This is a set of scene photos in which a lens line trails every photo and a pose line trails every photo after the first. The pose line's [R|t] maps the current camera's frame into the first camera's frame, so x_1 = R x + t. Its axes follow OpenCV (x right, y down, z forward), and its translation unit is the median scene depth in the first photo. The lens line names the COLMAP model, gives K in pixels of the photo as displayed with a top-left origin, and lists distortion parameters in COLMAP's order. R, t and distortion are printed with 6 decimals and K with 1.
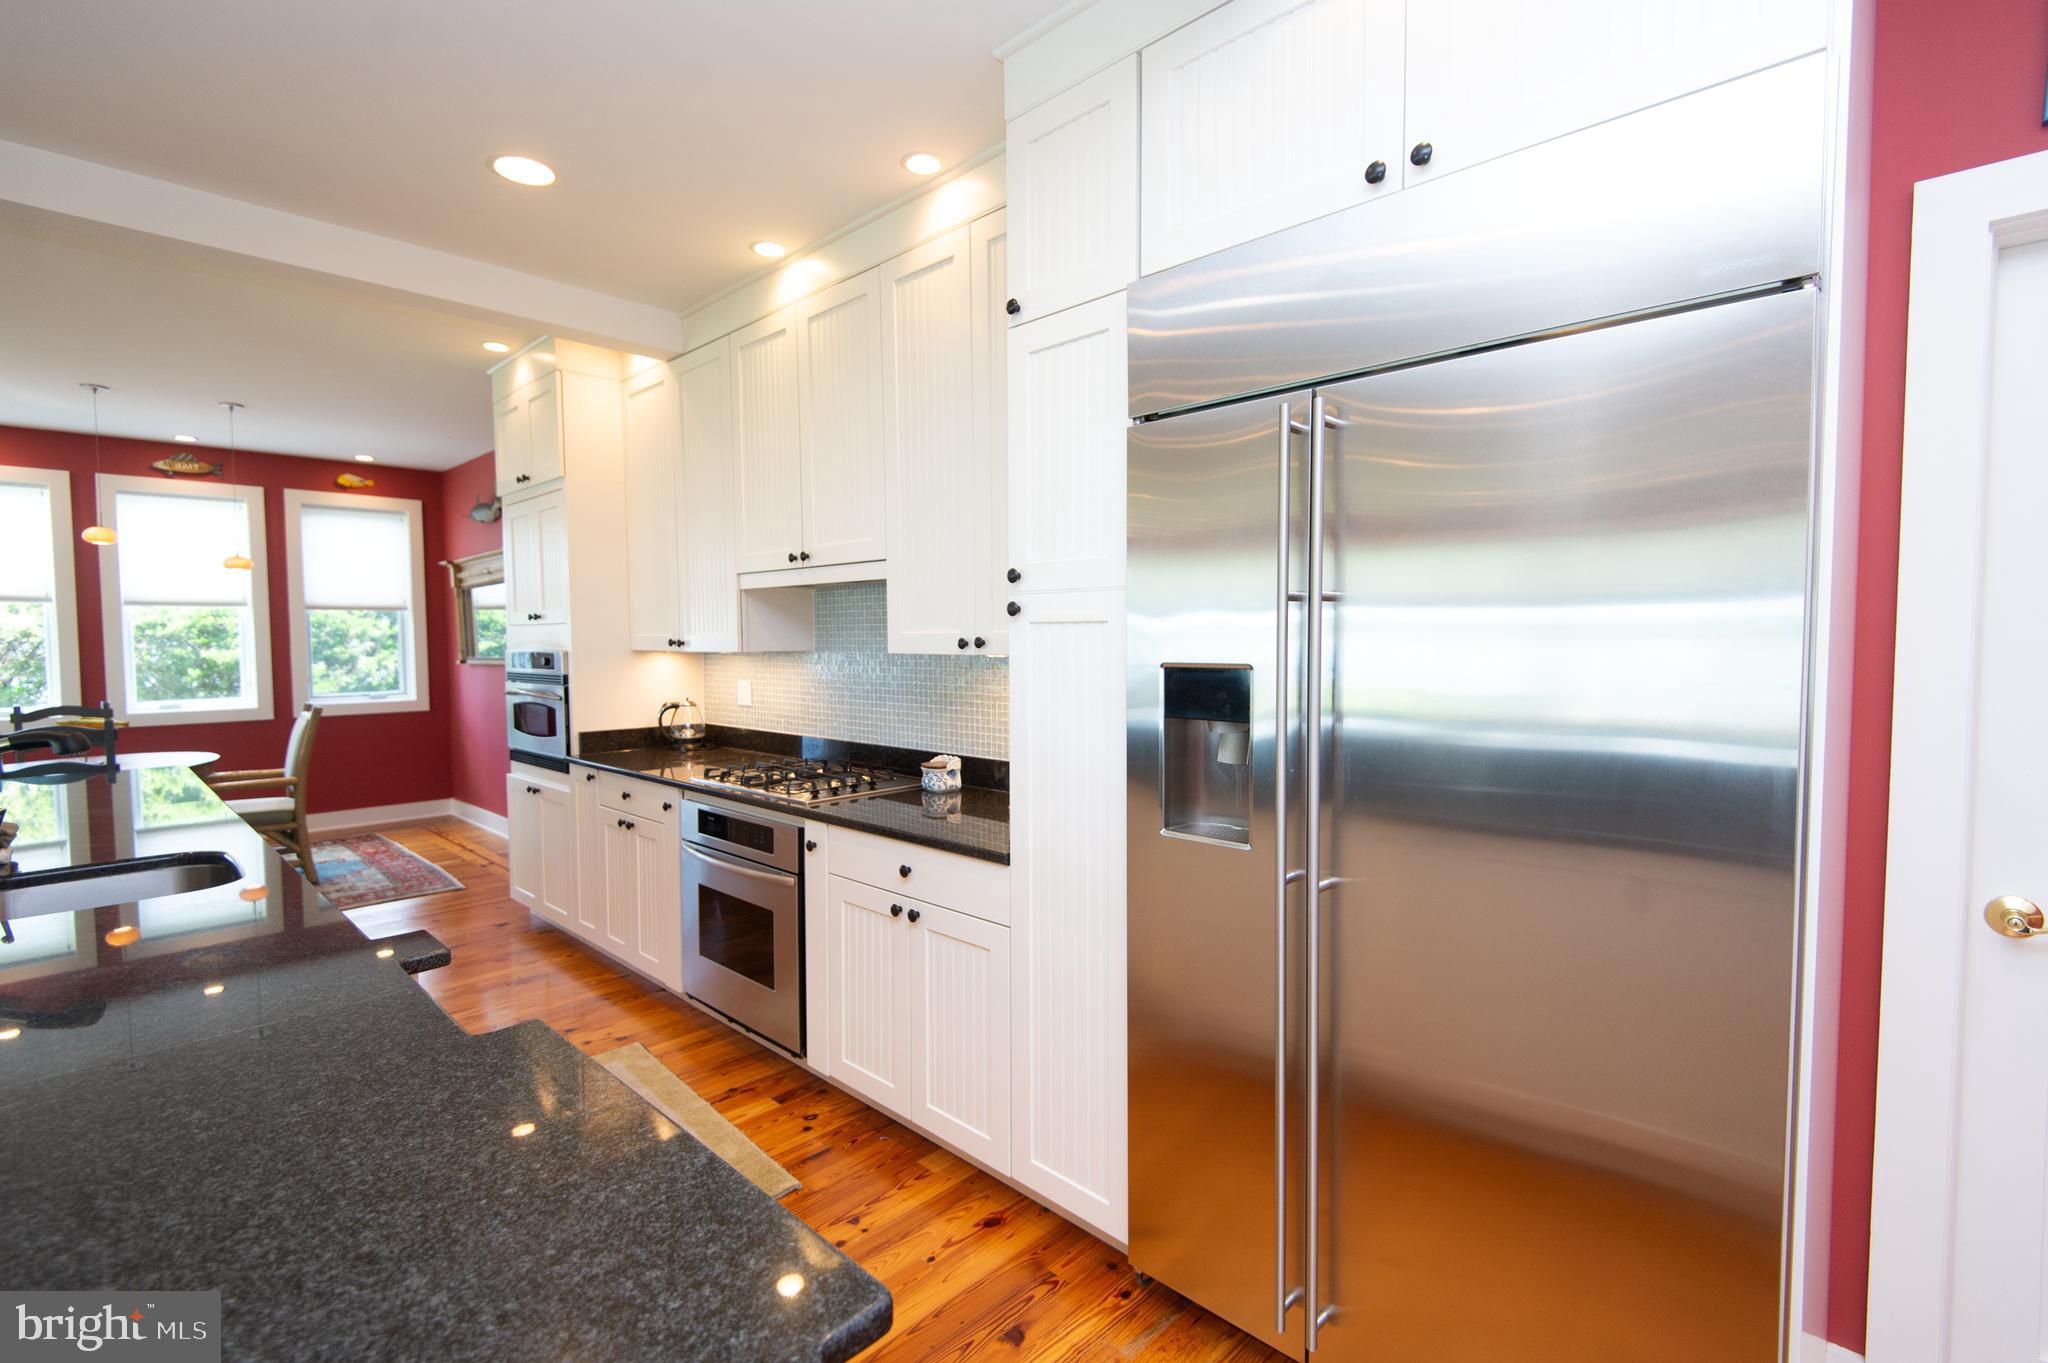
lens RADIAL K [[921.1, 0, 1026.3], [0, 921.1, 675.8], [0, 0, 1]] dist [0.044864, -0.025212]
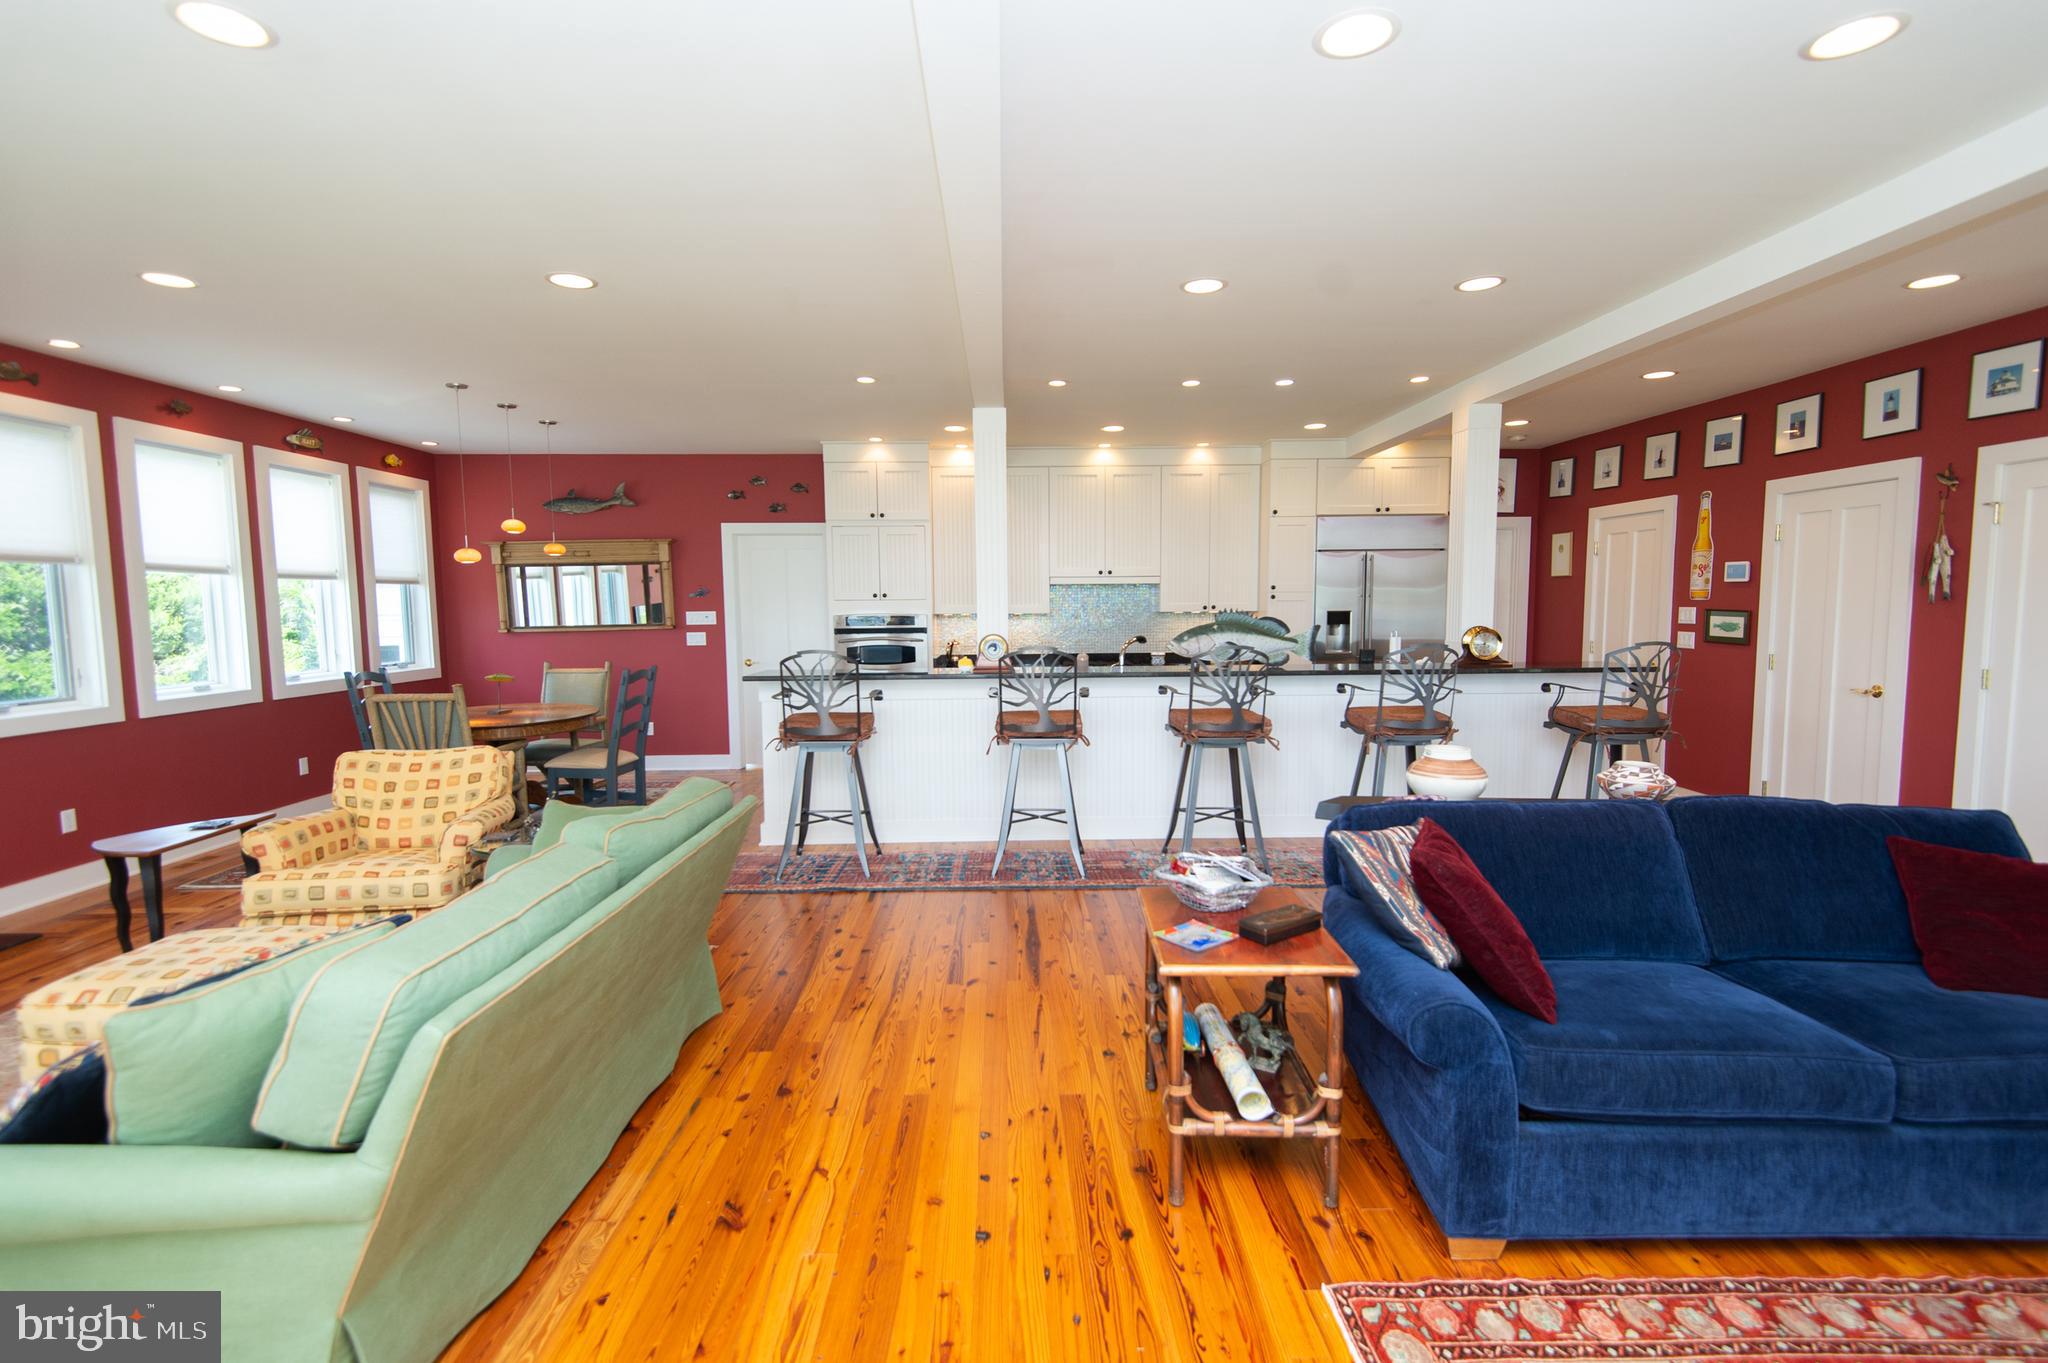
lens RADIAL K [[931.5, 0, 1019.8], [0, 931.5, 681.1], [0, 0, 1]] dist [0.022108, -0.013535]
pose [[0.707787, -0.056225, 0.704185, -1.092404], [0.033216, 0.998374, 0.046327, 0.017808], [-0.705644, -0.009400, 0.708504, -0.287356]]
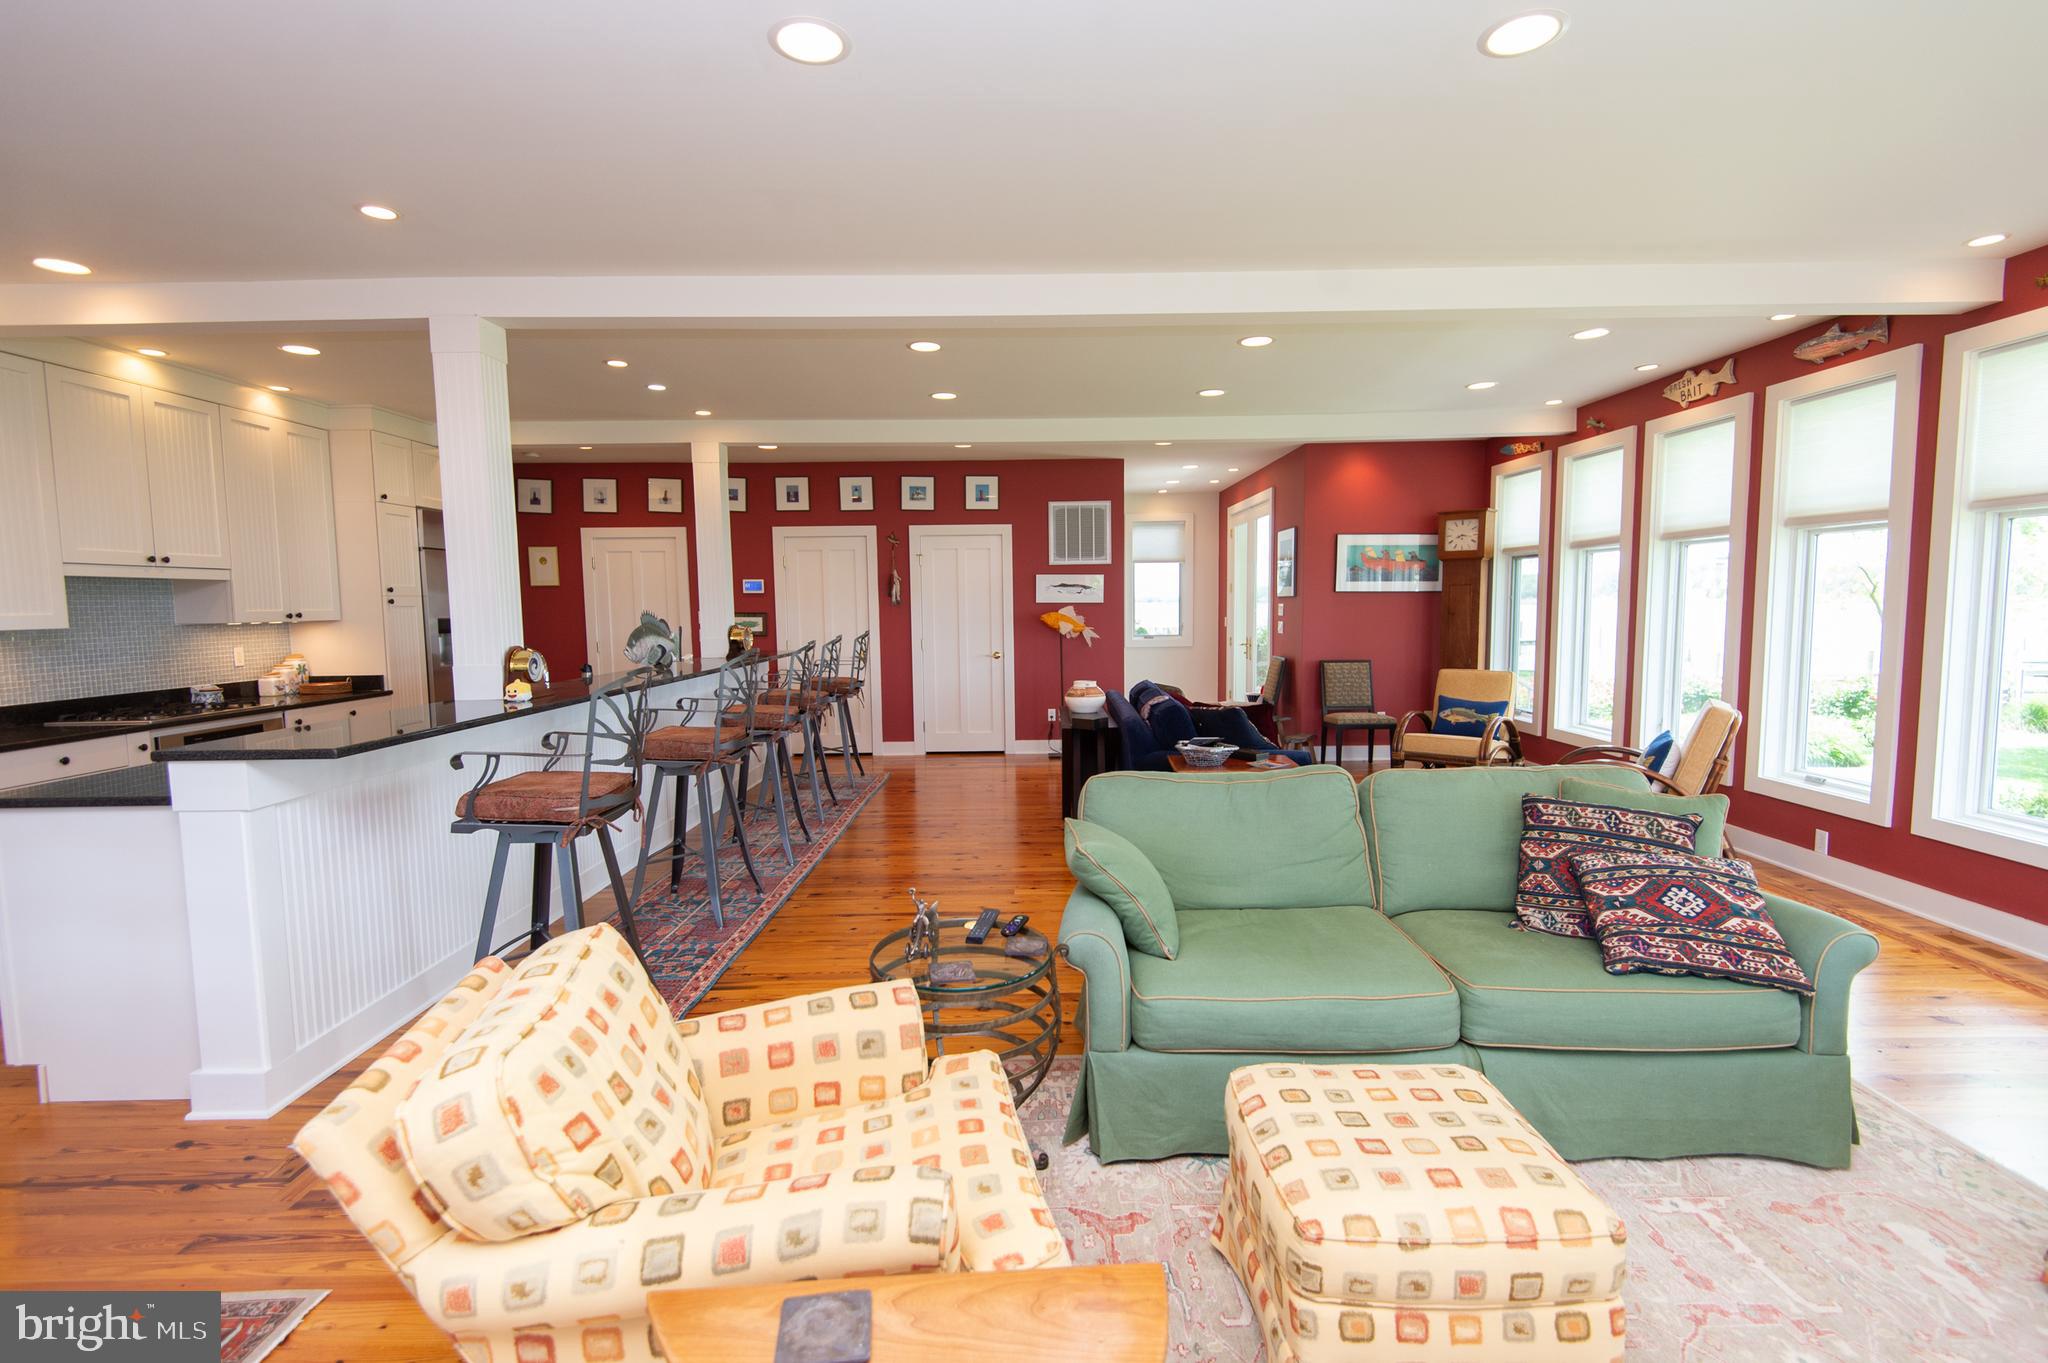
lens RADIAL K [[929.3, 0, 1027.2], [0, 929.3, 680.2], [0, 0, 1]] dist [0.050063, -0.034387]
pose [[-0.697683, -0.039363, 0.715324, -1.175221], [0.053326, 0.992866, 0.106647, -0.012710], [-0.714419, 0.112551, -0.690607, 0.552923]]
